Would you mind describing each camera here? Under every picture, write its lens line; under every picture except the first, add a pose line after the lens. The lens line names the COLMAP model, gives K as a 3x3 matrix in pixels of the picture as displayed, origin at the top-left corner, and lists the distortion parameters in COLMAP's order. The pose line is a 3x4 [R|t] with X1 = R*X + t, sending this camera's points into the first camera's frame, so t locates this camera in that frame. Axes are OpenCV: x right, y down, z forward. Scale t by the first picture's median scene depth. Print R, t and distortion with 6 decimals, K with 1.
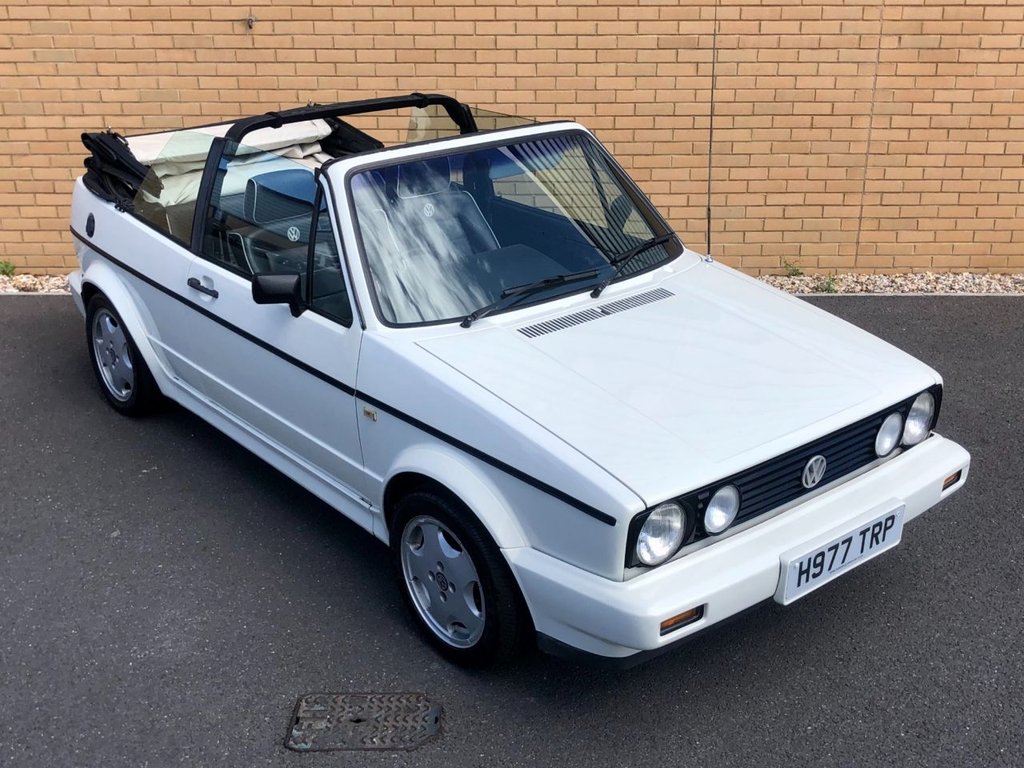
lens RADIAL K [[1213.4, 0, 516.8], [0, 1213.4, 394.2], [0, 0, 1]] dist [0.106169, -0.293476]
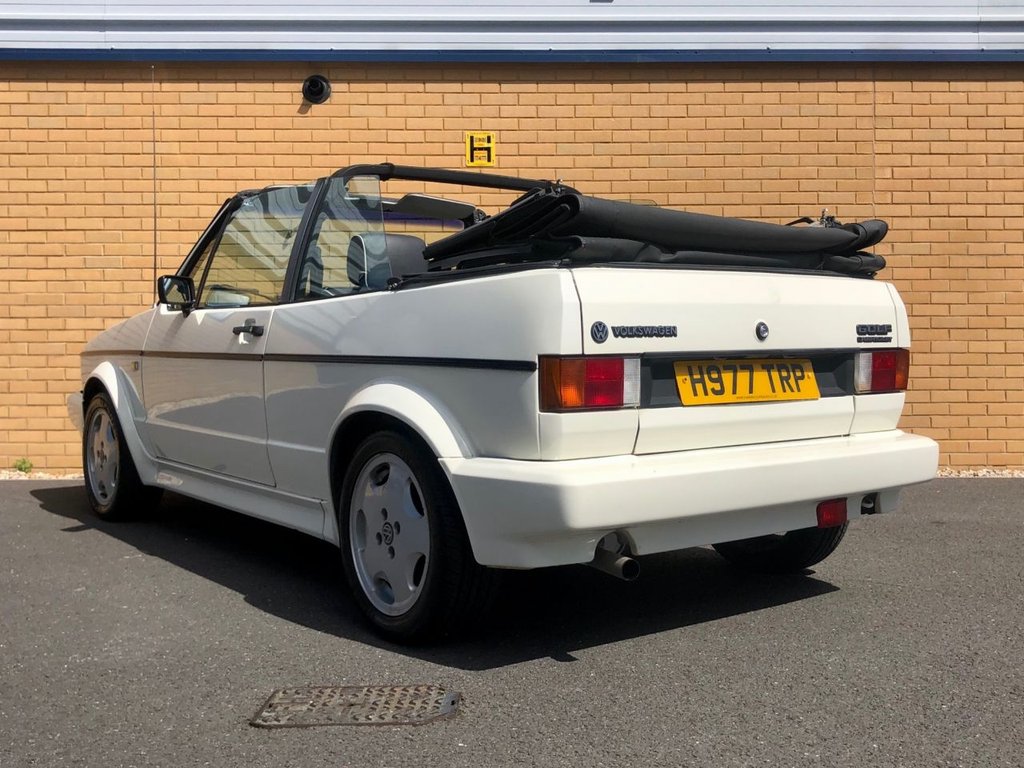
lens RADIAL K [[1087.1, 0, 533.4], [0, 1087.1, 353.5], [0, 0, 1]] dist [0.110979, -0.295281]
pose [[0.999976, 0.001121, 0.006909, -0.019756], [0.001536, 0.927879, -0.372879, 0.300181], [-0.006829, 0.372880, 0.927854, 0.268916]]
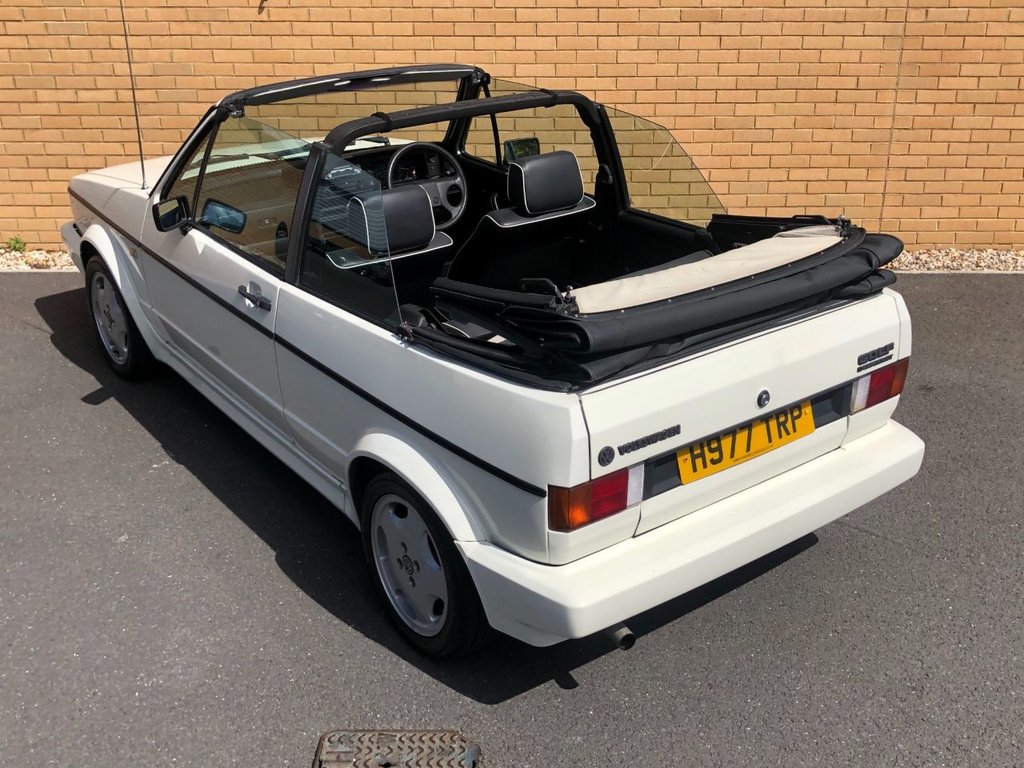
lens RADIAL K [[1140.4, 0, 512.4], [0, 1140.4, 351.8], [0, 0, 1]] dist [0.066440, -0.133737]
pose [[0.999996, 0.002293, -0.001540, -0.034603], [-0.002286, 0.999987, 0.004580, -0.039752], [0.001551, -0.004576, 0.999988, 0.144530]]
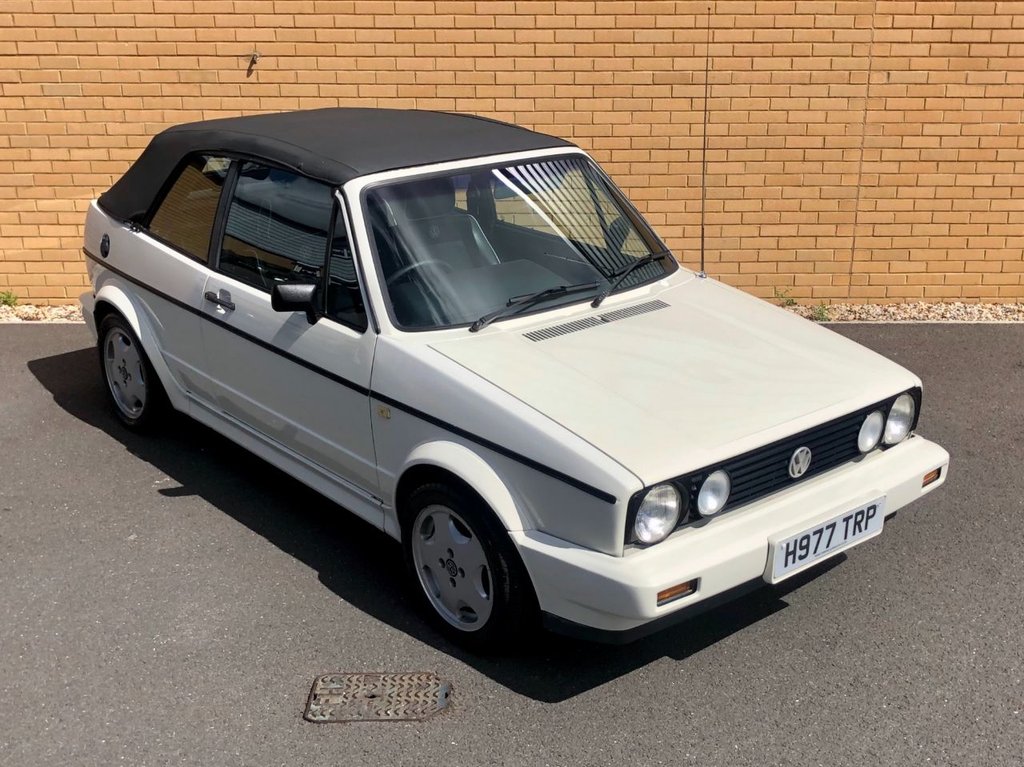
lens RADIAL K [[1274.9, 0, 512.0], [0, 1274.9, 383.5], [0, 0, 1]] dist [0.113976, -0.306355]
pose [[0.999993, 0.001424, 0.003478, -0.012324], [-0.001232, 0.998516, -0.054441, 0.052888], [-0.003550, 0.054436, 0.998511, -0.119364]]
